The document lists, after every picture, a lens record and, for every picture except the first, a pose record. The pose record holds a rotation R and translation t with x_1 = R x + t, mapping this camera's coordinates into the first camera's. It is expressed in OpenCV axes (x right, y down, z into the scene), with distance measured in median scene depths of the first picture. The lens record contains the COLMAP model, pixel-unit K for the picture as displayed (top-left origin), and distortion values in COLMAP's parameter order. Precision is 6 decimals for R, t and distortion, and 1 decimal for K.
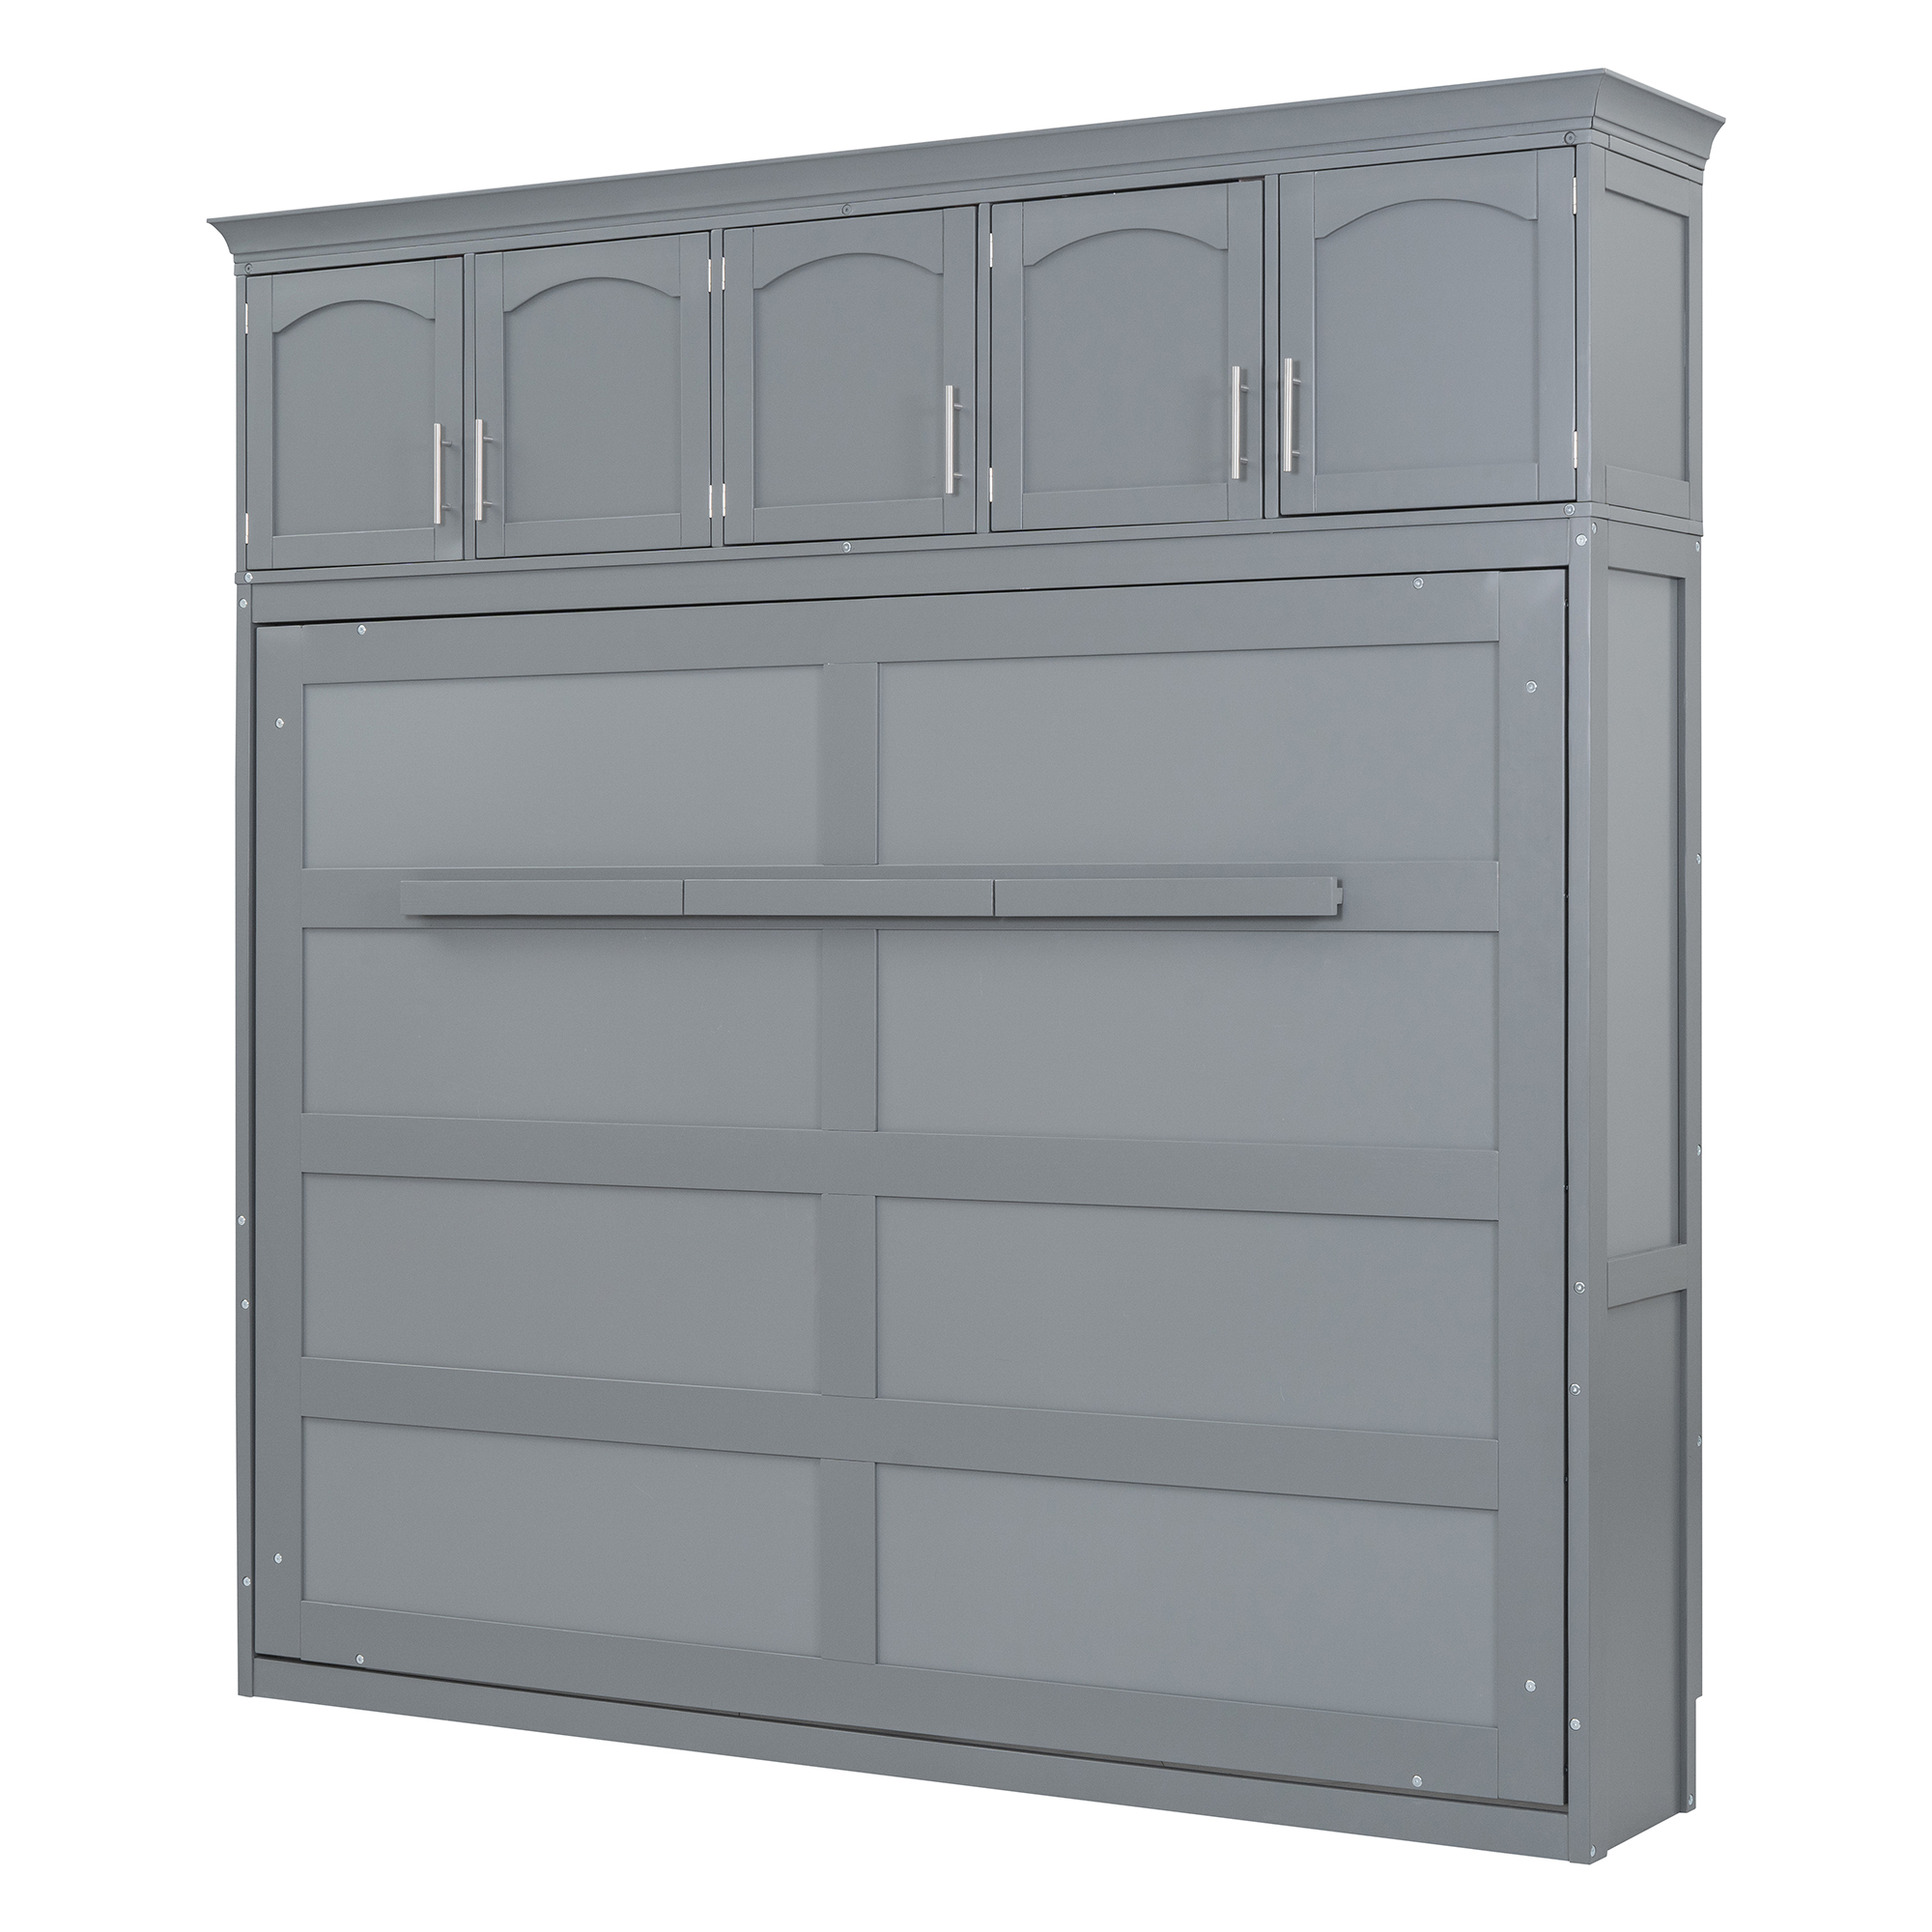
lens RADIAL K [[4293.8, 0, 1004.1], [0, 4293.8, 1109.9], [0, 0, 1]] dist [0.008068, -0.064973]
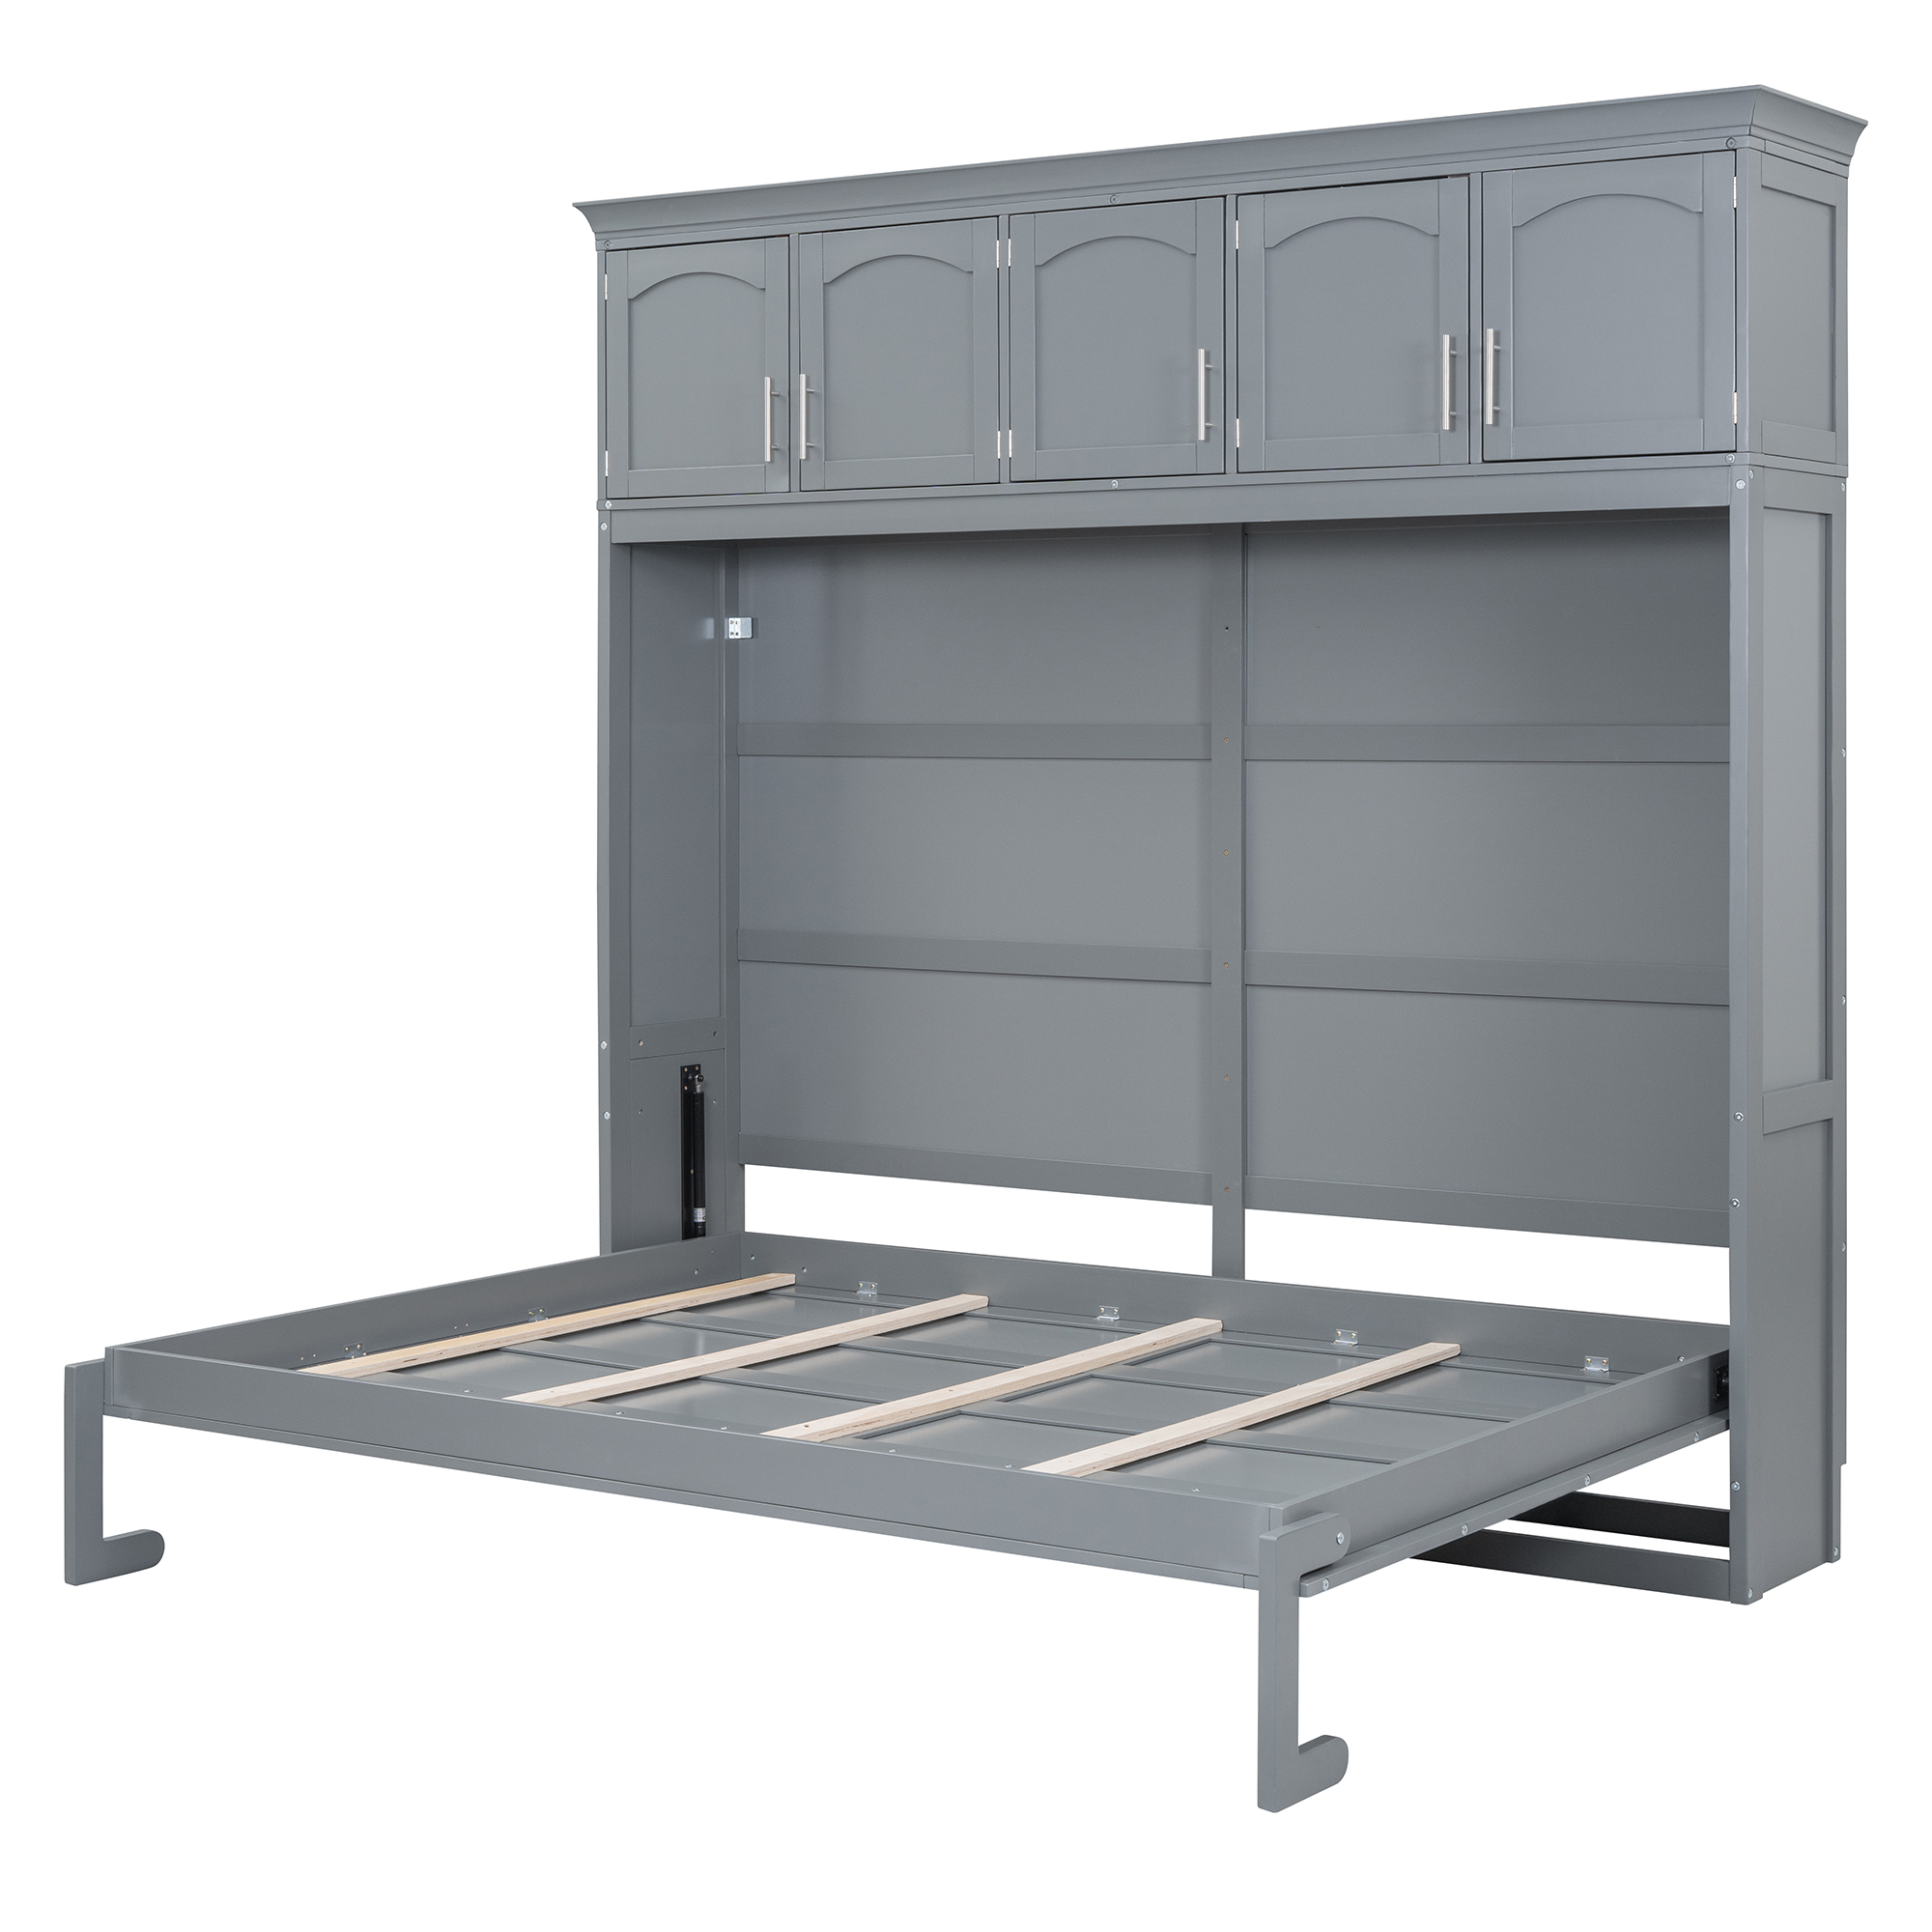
lens RADIAL K [[4158.1, 0, 771.8], [0, 4158.1, 935.6], [0, 0, 1]] dist [-0.015476, 0.187735]
pose [[0.993424, -0.000862, -0.114487, 0.000639], [0.002776, 0.999859, 0.016560, -0.026370], [0.114456, -0.016769, 0.993287, -0.154012]]
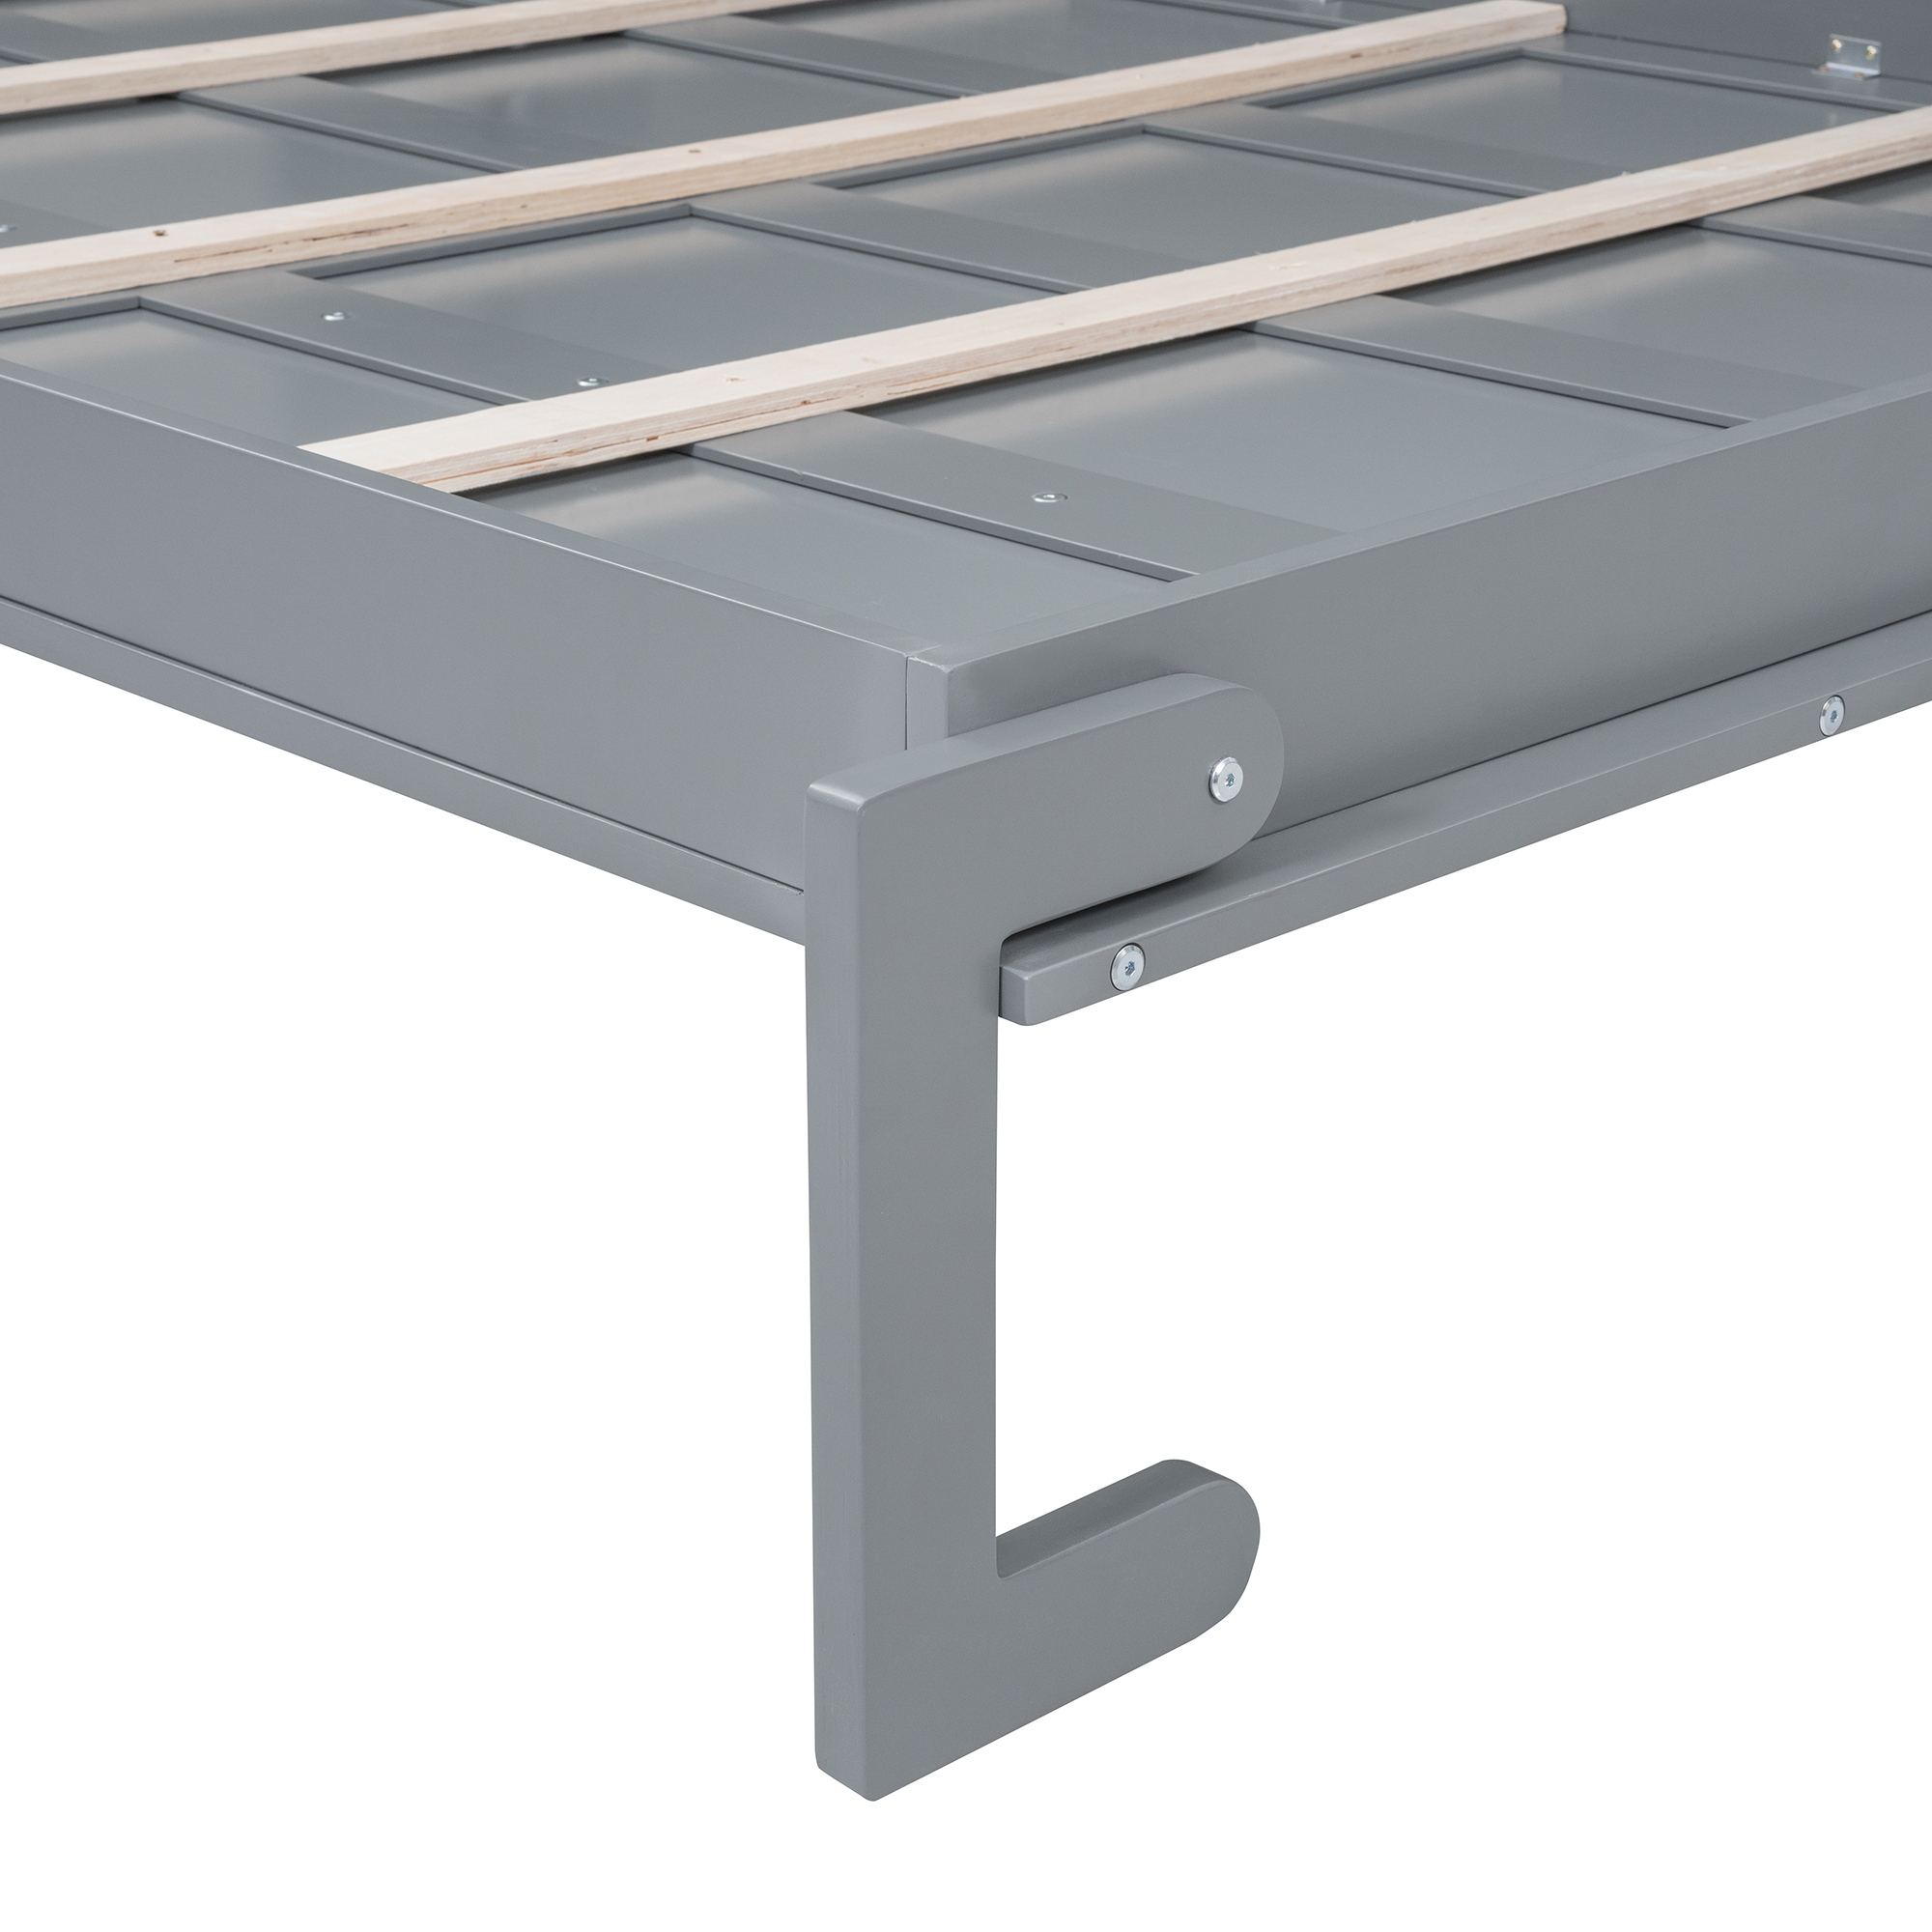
lens RADIAL K [[4593.0, 0, 1010.7], [0, 4593.0, 1174.0], [0, 0, 1]] dist [0.010688, -0.118370]
pose [[0.965867, 0.103715, -0.237367, 0.071667], [-0.017785, 0.940735, 0.338676, 0.054193], [0.258426, -0.322894, 0.910470, 0.513792]]
